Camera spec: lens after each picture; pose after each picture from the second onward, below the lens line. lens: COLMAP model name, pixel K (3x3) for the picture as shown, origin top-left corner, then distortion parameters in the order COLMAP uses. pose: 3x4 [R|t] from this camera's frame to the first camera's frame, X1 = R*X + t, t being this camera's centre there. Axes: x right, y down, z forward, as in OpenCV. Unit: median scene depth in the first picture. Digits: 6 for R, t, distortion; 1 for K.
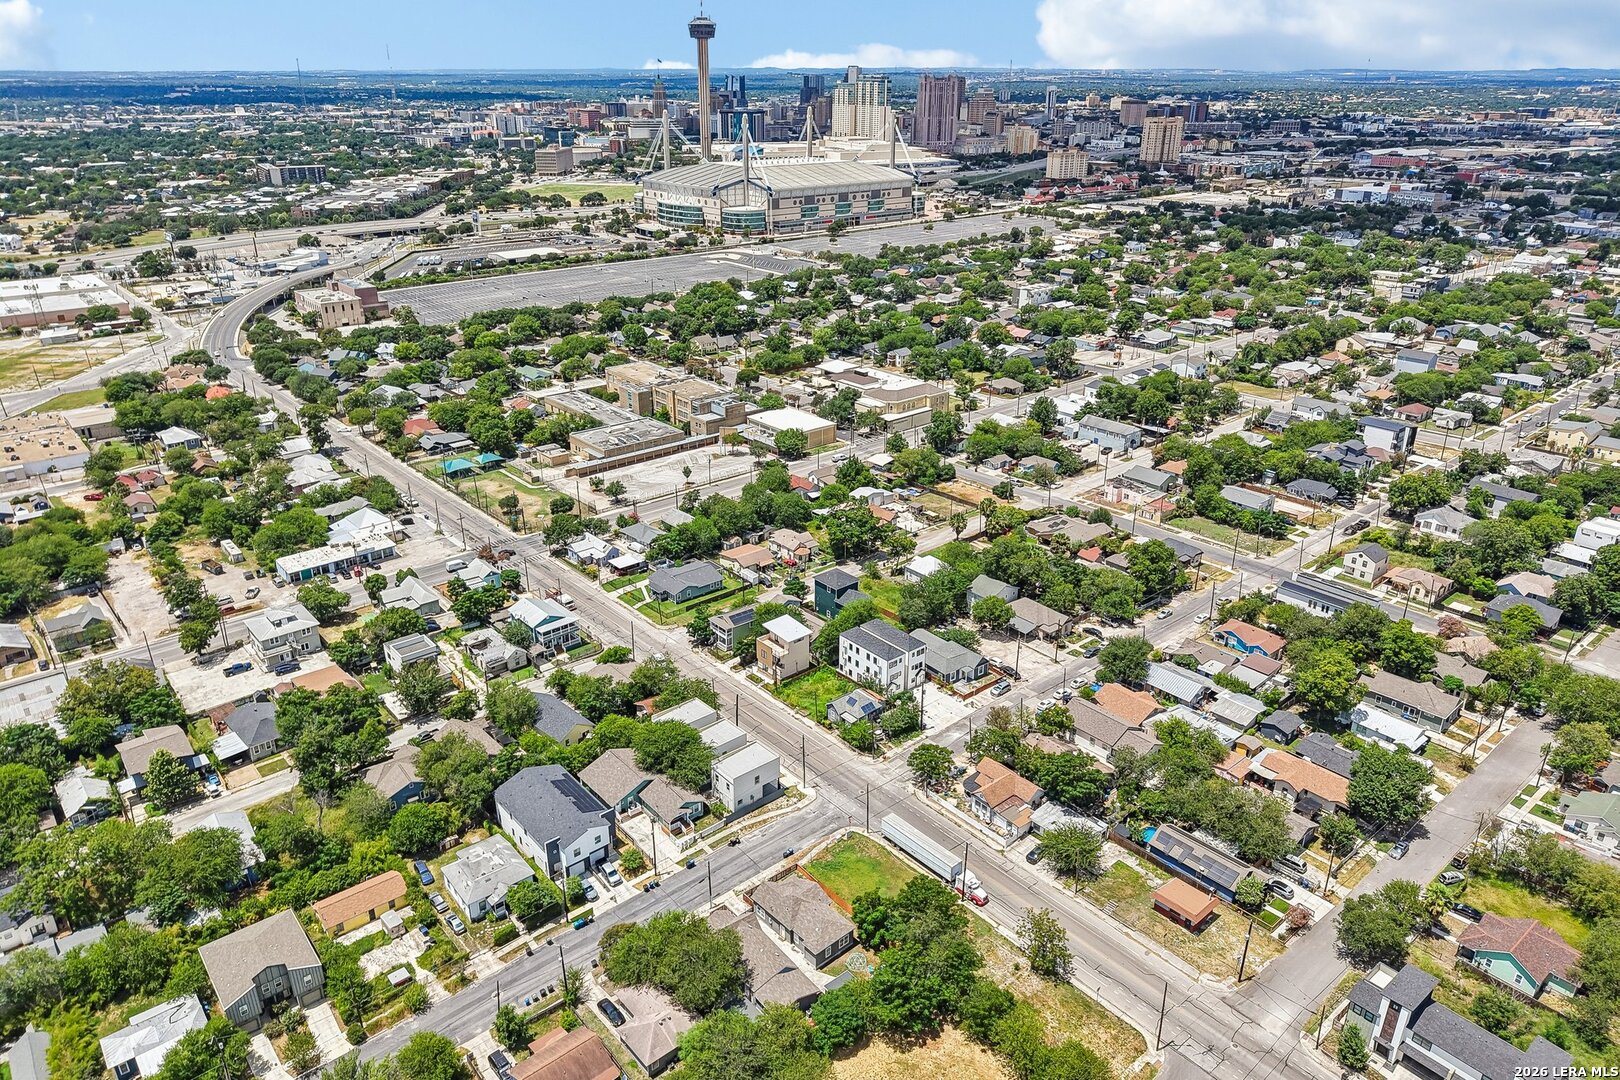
lens RADIAL K [[1079.8, 0, 810.0], [0, 1079.8, 540.0], [0, 0, 1]] dist [0.027497, -0.029208]
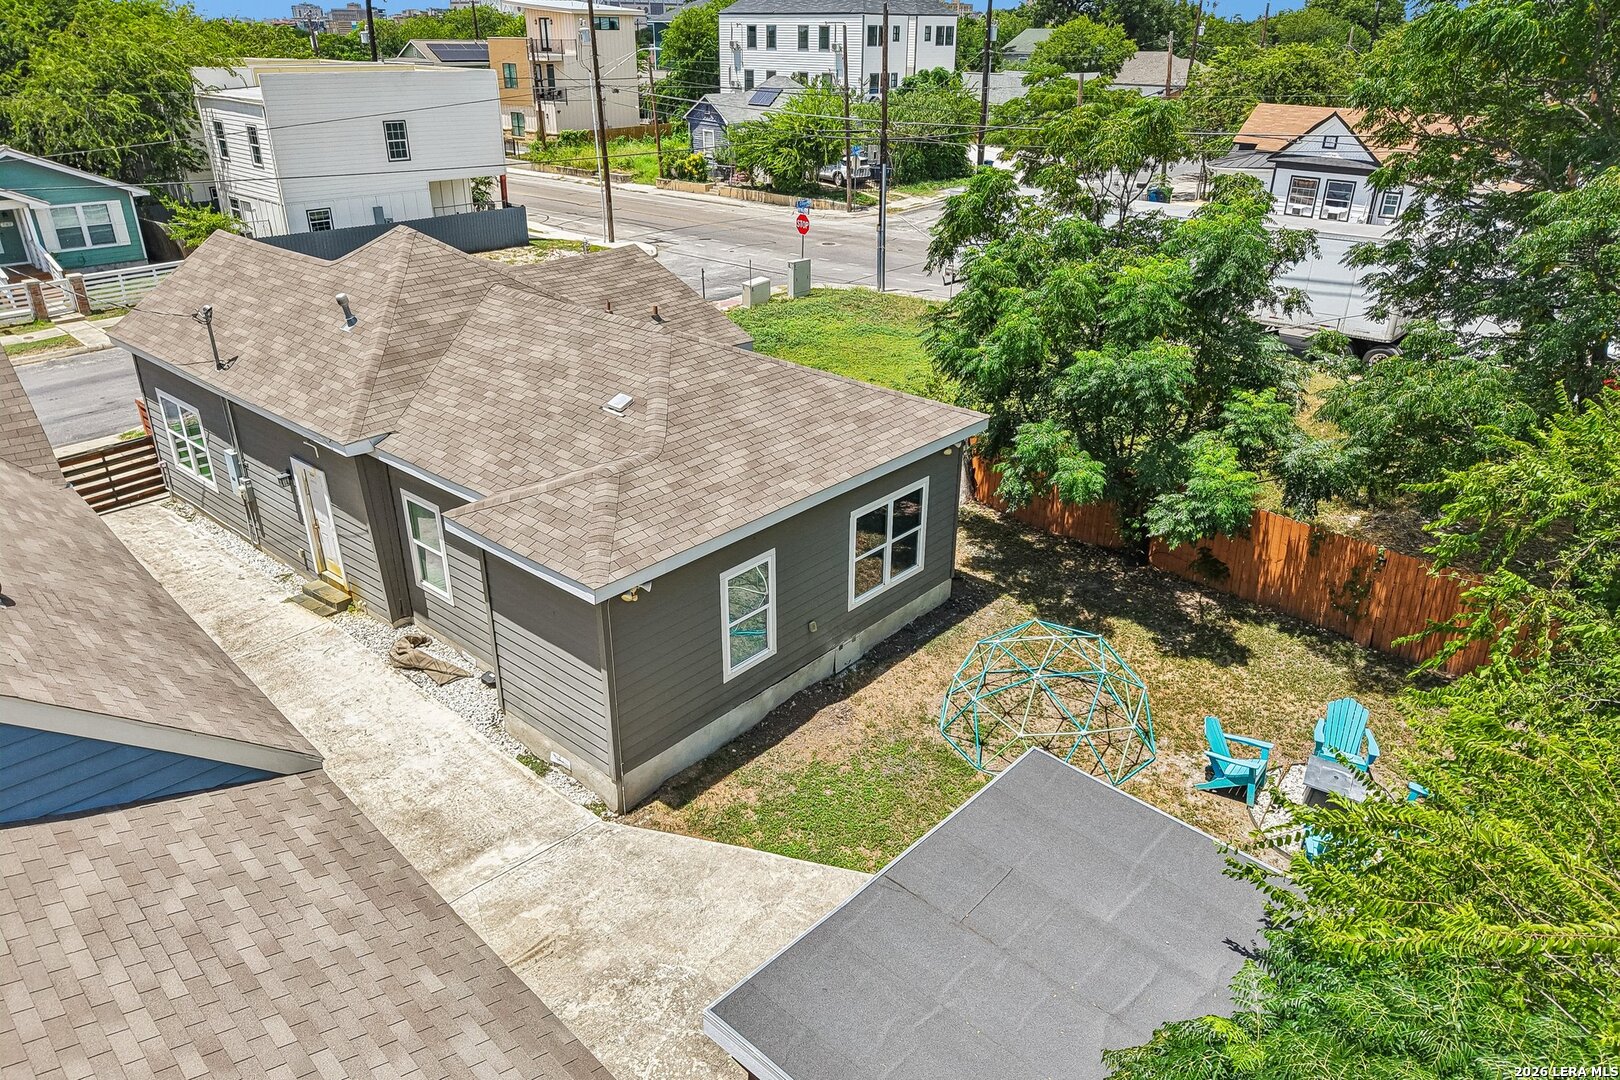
lens RADIAL K [[1097.4, 0, 810.0], [0, 1097.4, 540.0], [0, 0, 1]] dist [0.003063, 0.000189]
pose [[0.992659, -0.051542, 0.109413, 0.008597], [0.048194, 0.998292, 0.033030, 0.261039], [-0.110928, -0.027514, 0.993448, 0.638954]]
